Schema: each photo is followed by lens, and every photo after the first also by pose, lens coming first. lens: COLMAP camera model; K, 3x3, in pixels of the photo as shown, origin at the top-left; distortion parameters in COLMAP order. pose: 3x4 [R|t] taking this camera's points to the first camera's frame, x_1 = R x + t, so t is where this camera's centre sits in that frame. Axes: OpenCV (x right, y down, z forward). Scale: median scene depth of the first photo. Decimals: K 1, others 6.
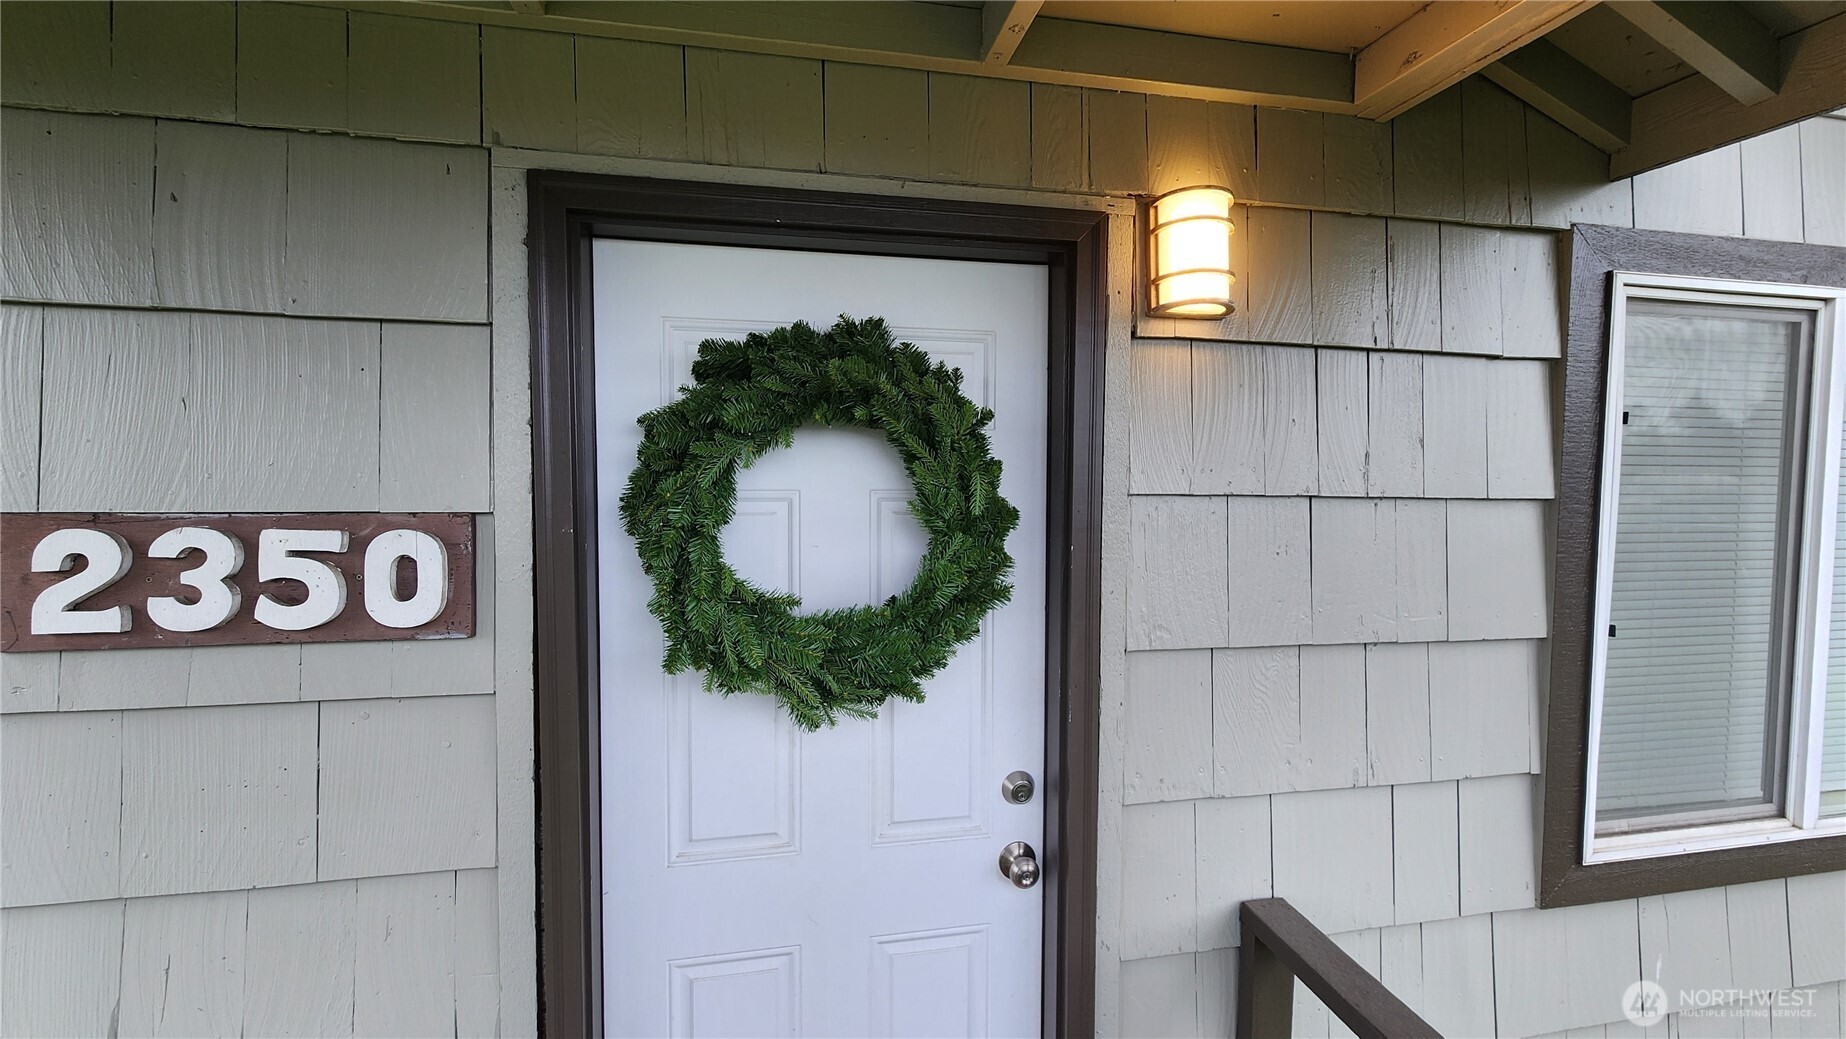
lens RADIAL K [[751.8, 0, 905.7], [0, 751.8, 529.9], [0, 0, 1]] dist [0.008138, -0.000607]
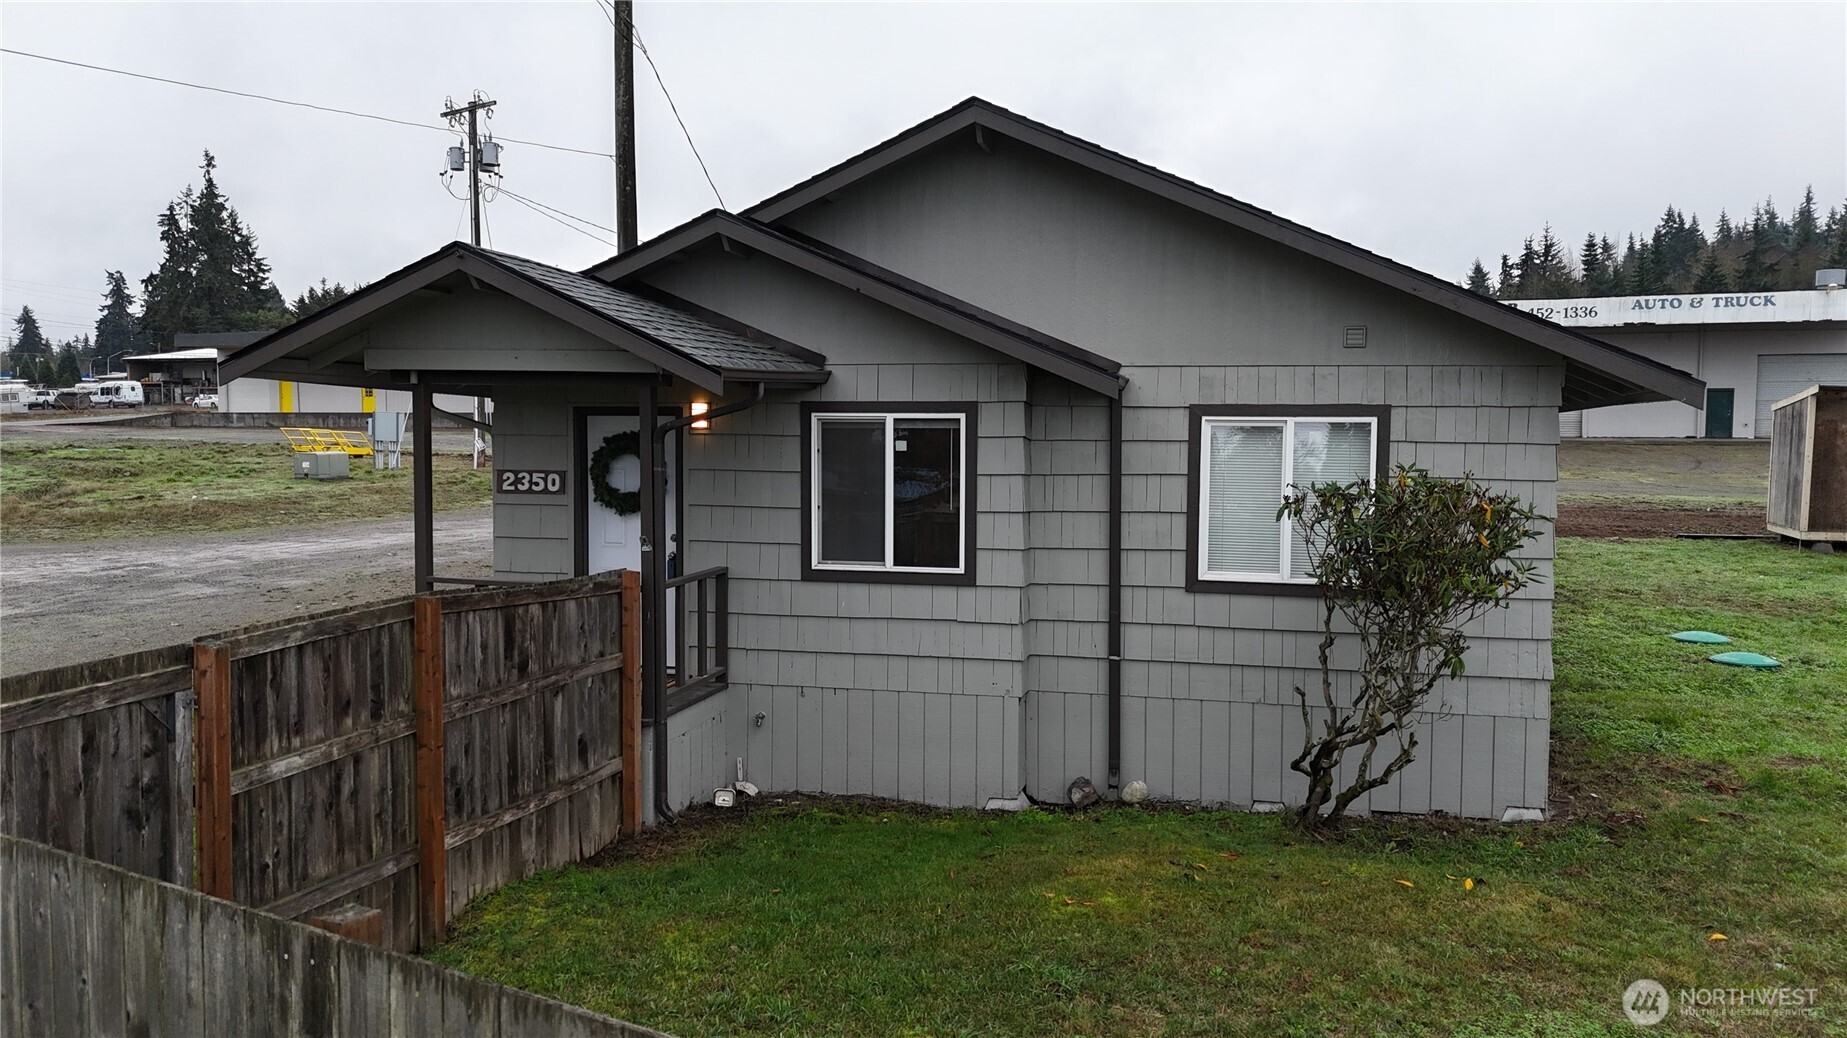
lens RADIAL K [[1362.4, 0, 926.8], [0, 1362.4, 509.2], [0, 0, 1]] dist [0.068159, -0.064170]
pose [[0.908024, 0.024269, -0.418214, 5.969485], [-0.024218, 0.999692, 0.005430, 0.138839], [0.418217, 0.005198, 0.908332, -6.906401]]
